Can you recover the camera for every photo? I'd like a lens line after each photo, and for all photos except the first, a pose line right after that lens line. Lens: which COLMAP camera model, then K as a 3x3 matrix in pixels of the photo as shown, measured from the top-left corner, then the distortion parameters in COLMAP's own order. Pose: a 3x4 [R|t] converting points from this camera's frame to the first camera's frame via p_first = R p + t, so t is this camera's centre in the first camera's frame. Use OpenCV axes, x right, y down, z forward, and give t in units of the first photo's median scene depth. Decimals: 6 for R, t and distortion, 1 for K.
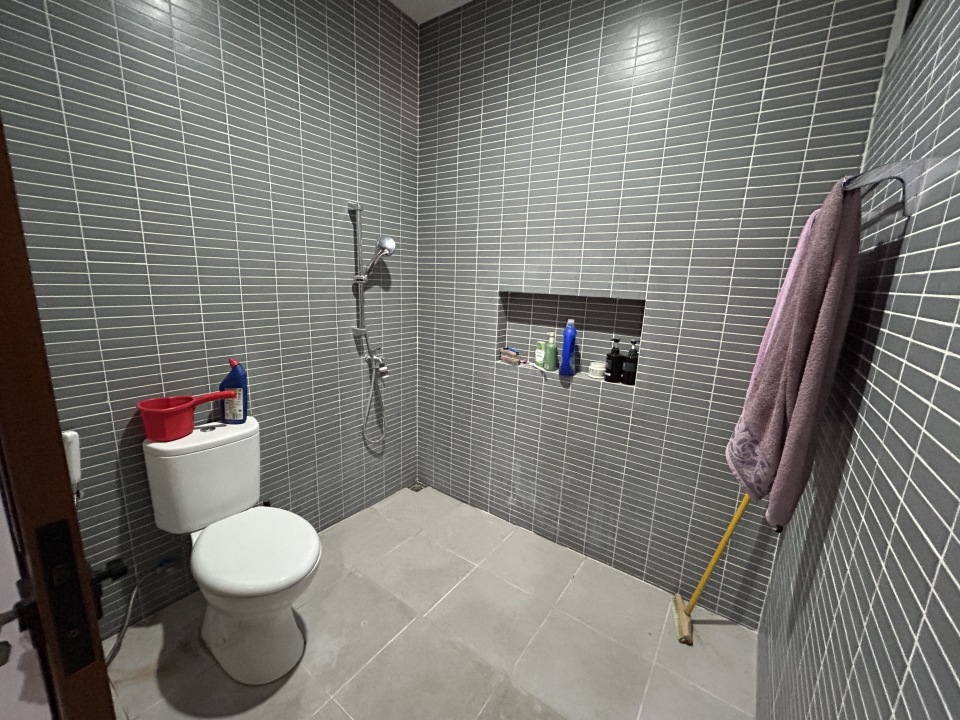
lens RADIAL K [[390.7, 0, 480.0], [0, 390.7, 360.0], [0, 0, 1]] dist [0.006409, 0.000134]
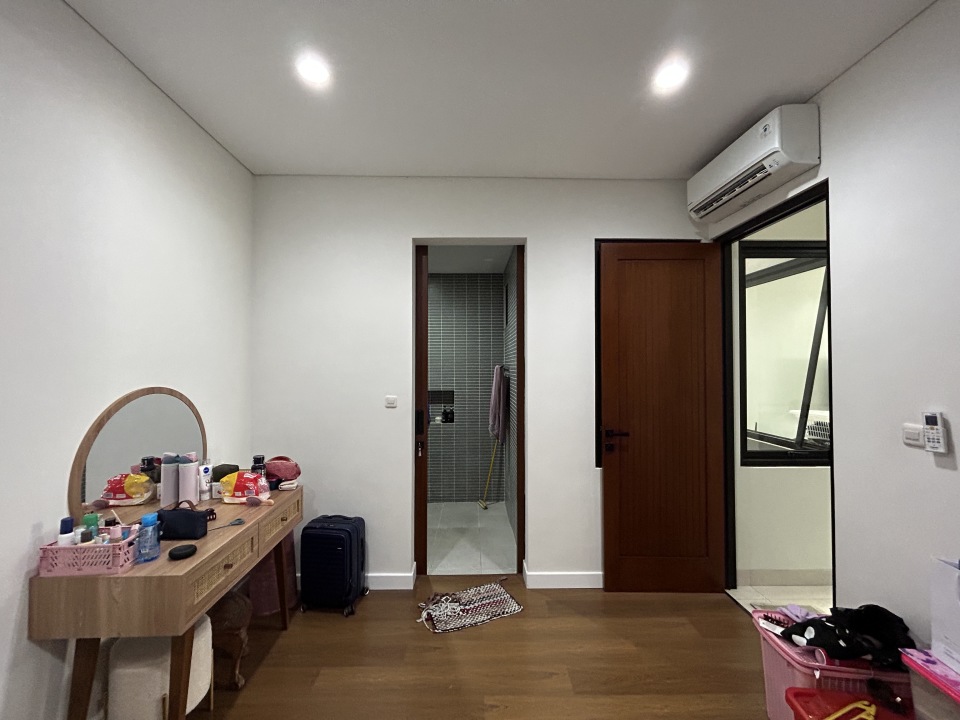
lens RADIAL K [[390.7, 0, 480.0], [0, 390.7, 360.0], [0, 0, 1]] dist [0.006409, 0.000134]
pose [[0.804333, -0.026335, 0.593595, -1.043584], [0.155497, 0.973530, -0.167510, 0.124822], [-0.573471, 0.227036, 0.787138, -1.303773]]
